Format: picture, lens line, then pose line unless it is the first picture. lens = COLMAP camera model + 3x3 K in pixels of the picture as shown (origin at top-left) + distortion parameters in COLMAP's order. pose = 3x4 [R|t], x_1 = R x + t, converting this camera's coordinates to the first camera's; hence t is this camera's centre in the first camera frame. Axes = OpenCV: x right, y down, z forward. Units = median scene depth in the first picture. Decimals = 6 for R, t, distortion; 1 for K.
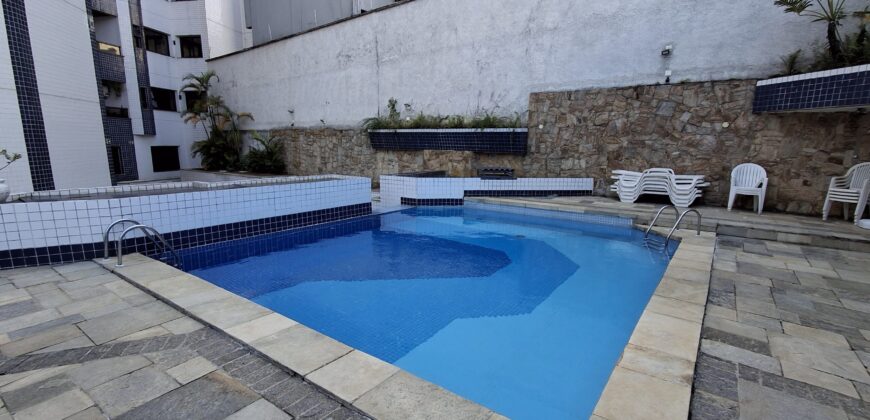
lens RADIAL K [[385.4, 0, 428.0], [0, 385.4, 206.4], [0, 0, 1]] dist [0.000587, 0.001123]
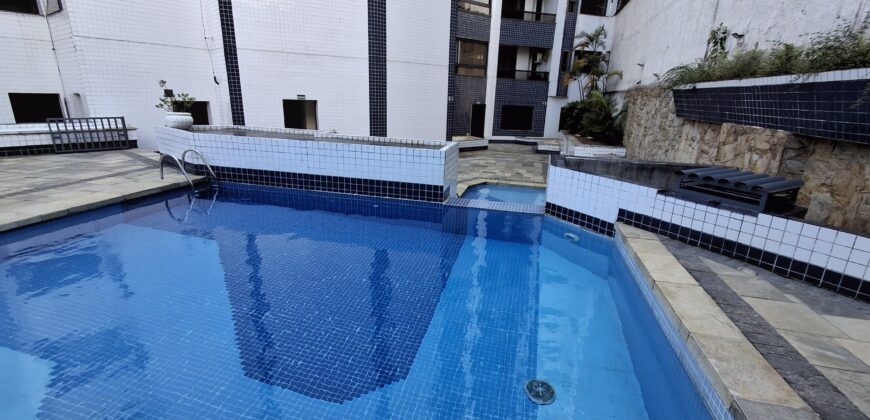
lens RADIAL K [[385.4, 0, 428.0], [0, 385.4, 206.4], [0, 0, 1]] dist [0.000587, 0.001123]
pose [[0.432796, 0.254625, -0.864785, 0.314845], [-0.179600, 0.964406, 0.194073, -0.073482], [0.883420, 0.071321, 0.463122, 0.454584]]
